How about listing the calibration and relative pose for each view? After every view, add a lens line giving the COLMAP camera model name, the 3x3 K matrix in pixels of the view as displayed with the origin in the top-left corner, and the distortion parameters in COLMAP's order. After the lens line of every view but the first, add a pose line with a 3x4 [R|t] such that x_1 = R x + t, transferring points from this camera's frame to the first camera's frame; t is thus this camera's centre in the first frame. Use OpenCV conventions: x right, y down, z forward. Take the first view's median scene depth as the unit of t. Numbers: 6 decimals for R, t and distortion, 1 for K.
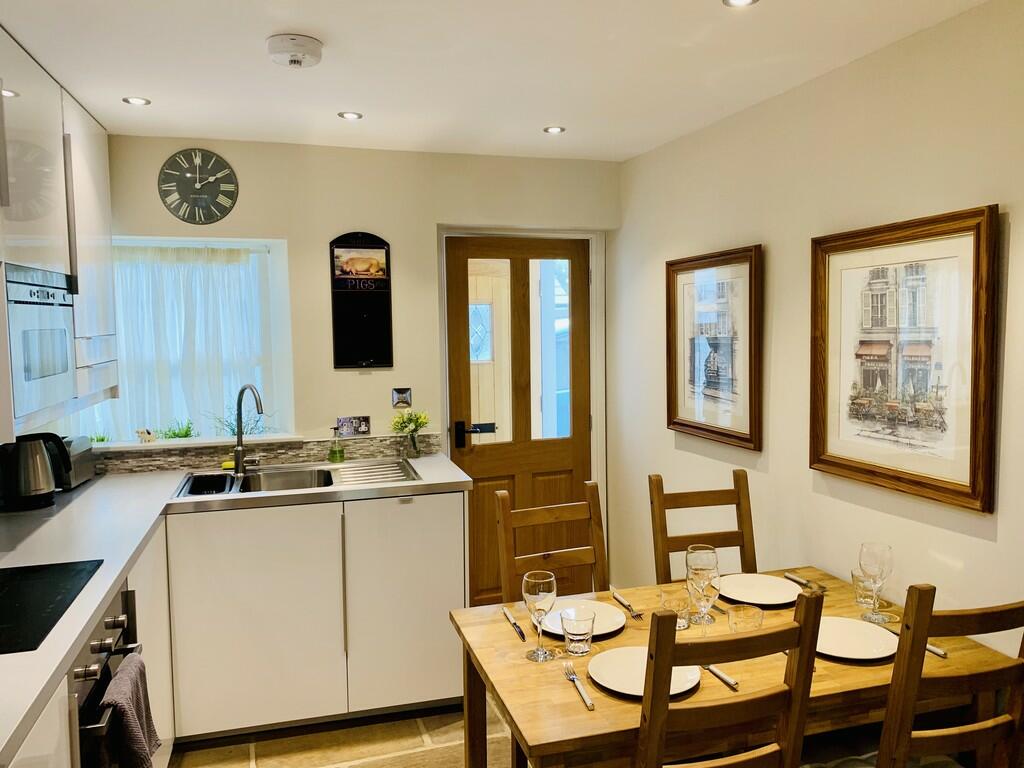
lens RADIAL K [[769.2, 0, 517.1], [0, 769.2, 373.5], [0, 0, 1]] dist [0.073425, -0.176323]
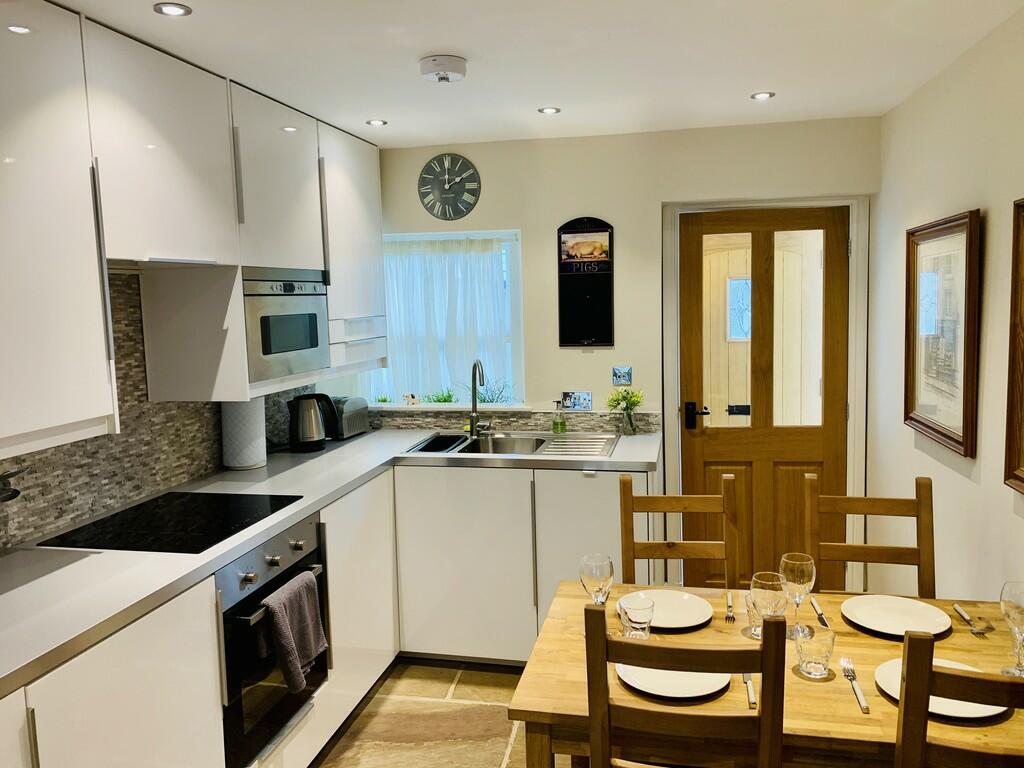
lens RADIAL K [[769.2, 0, 517.1], [0, 769.2, 373.5], [0, 0, 1]] dist [0.073425, -0.176323]
pose [[0.873738, 0.038337, -0.484883, 0.236218], [-0.019375, 0.998841, 0.044059, -0.015104], [0.486010, -0.029102, 0.873468, 0.031945]]
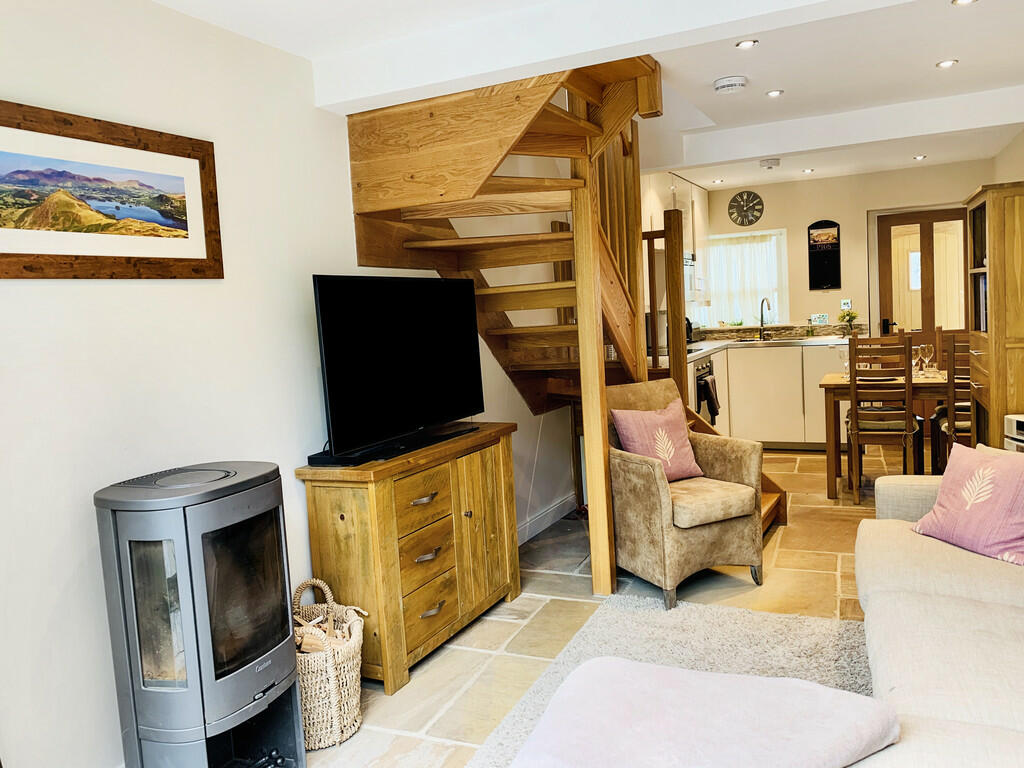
lens RADIAL K [[800.6, 0, 515.0], [0, 800.6, 376.1], [0, 0, 1]] dist [0.070801, -0.126197]
pose [[0.748142, 0.021688, -0.663184, 0.593076], [0.001980, 0.999388, 0.034917, 0.143584], [0.663535, -0.027436, 0.747642, -1.094514]]
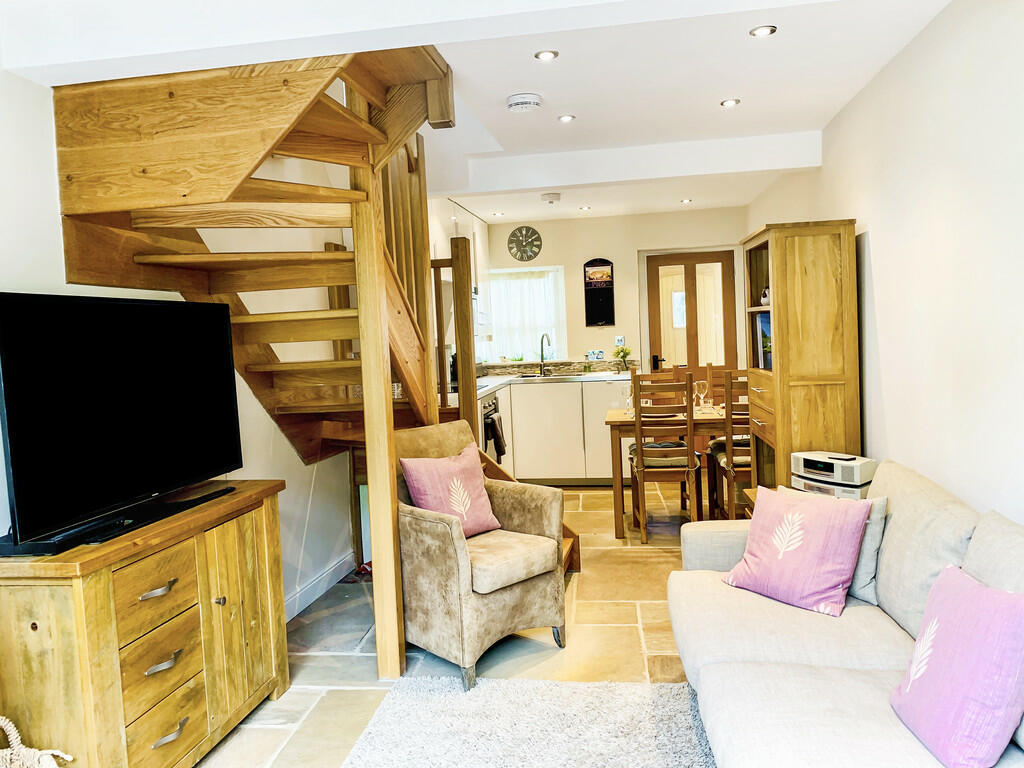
lens RADIAL K [[800.6, 0, 515.0], [0, 800.6, 376.1], [0, 0, 1]] dist [0.070801, -0.126197]
pose [[0.902991, -0.007301, -0.429598, 0.504641], [0.005272, 0.999969, -0.005911, 0.136957], [0.429628, 0.003073, 0.903001, -0.995565]]
